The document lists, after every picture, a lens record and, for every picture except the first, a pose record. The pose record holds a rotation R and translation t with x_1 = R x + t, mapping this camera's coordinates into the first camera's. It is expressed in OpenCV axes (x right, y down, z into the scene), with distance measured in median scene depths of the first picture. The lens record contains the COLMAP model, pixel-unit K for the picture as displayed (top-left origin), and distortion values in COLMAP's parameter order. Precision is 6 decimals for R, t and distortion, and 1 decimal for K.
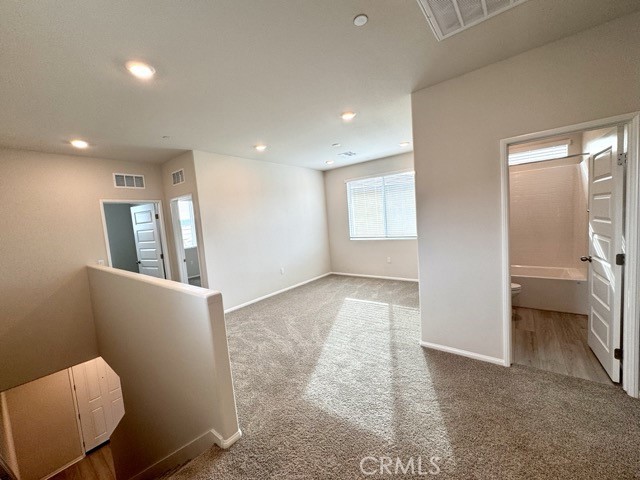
lens RADIAL K [[255.8, 0, 318.6], [0, 255.8, 239.2], [0, 0, 1]] dist [-0.000934, 0.000020]
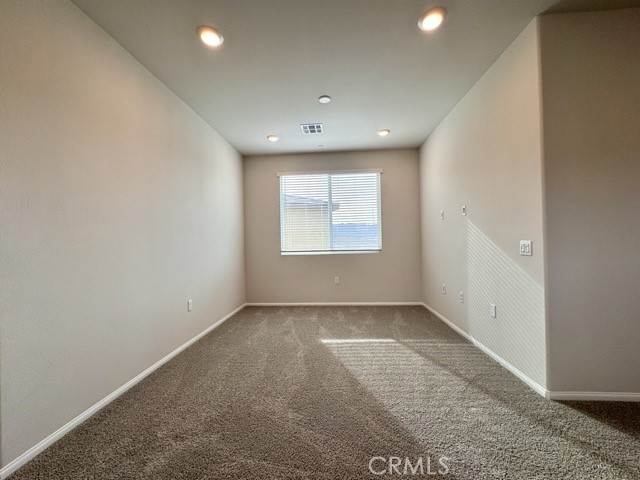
lens RADIAL K [[255.8, 0, 318.6], [0, 255.8, 239.2], [0, 0, 1]] dist [-0.000934, 0.000020]
pose [[0.823798, 0.069052, 0.562662, -0.248315], [-0.001021, 0.992732, -0.120338, 0.057653], [-0.566882, 0.098559, 0.817882, 0.437782]]
